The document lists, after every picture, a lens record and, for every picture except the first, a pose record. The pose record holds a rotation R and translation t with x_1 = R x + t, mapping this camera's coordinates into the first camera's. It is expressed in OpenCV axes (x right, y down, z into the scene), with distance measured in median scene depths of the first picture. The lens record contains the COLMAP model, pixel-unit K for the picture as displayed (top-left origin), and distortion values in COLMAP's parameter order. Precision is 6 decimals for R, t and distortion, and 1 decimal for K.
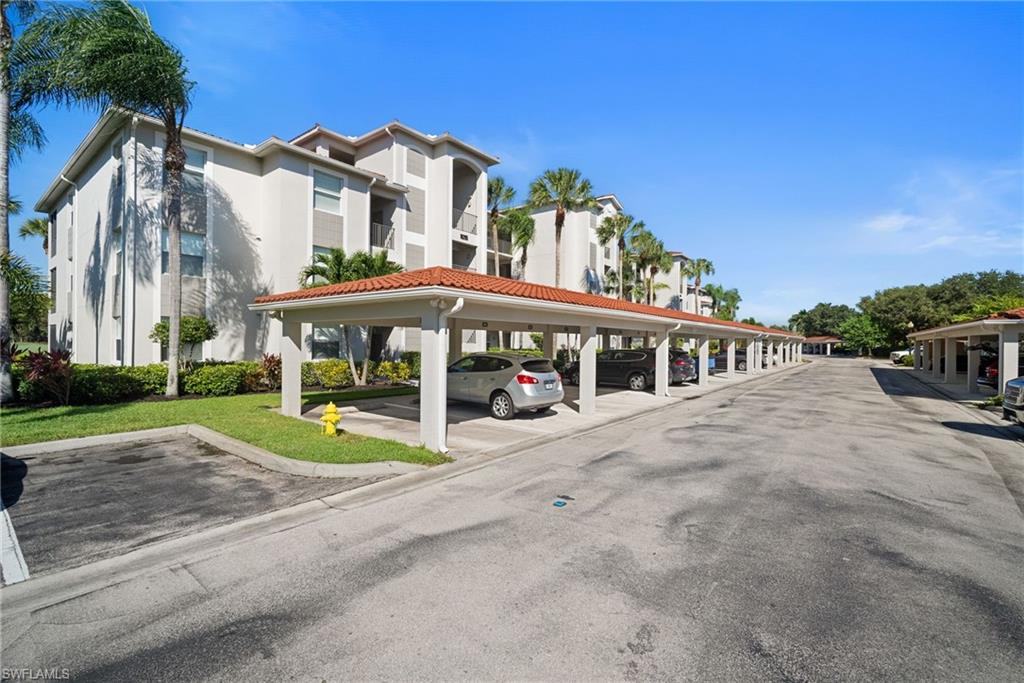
lens RADIAL K [[450.2, 0, 517.9], [0, 450.2, 340.2], [0, 0, 1]] dist [-0.011311, 0.003558]
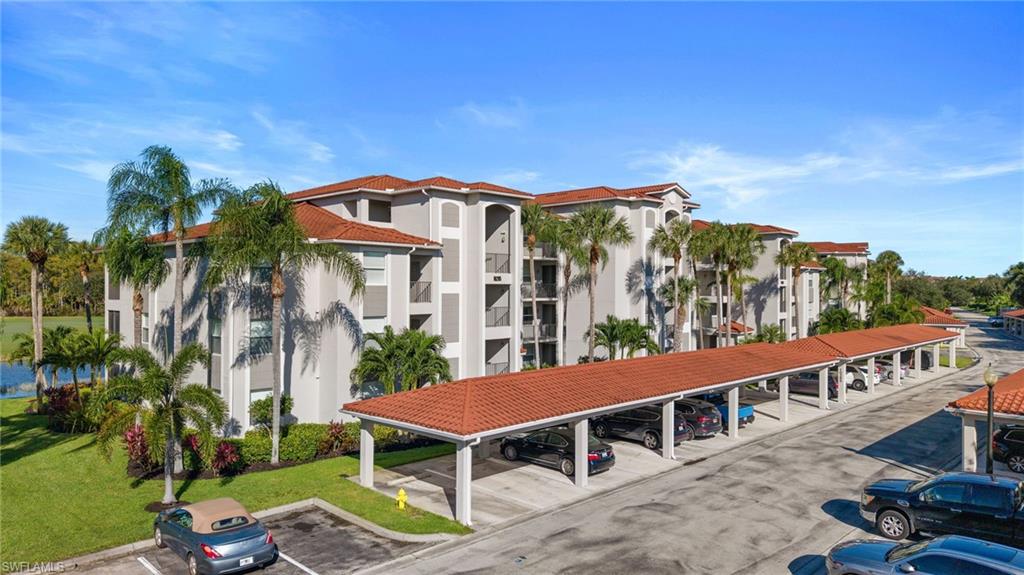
lens RADIAL K [[668.7, 0, 519.0], [0, 668.7, 273.5], [0, 0, 1]] dist [0.011635, 0.006380]
pose [[0.993127, -0.008635, -0.116722, 0.384957], [0.005484, 0.999612, -0.027292, -0.747941], [0.116912, 0.026465, 0.992790, -1.804266]]
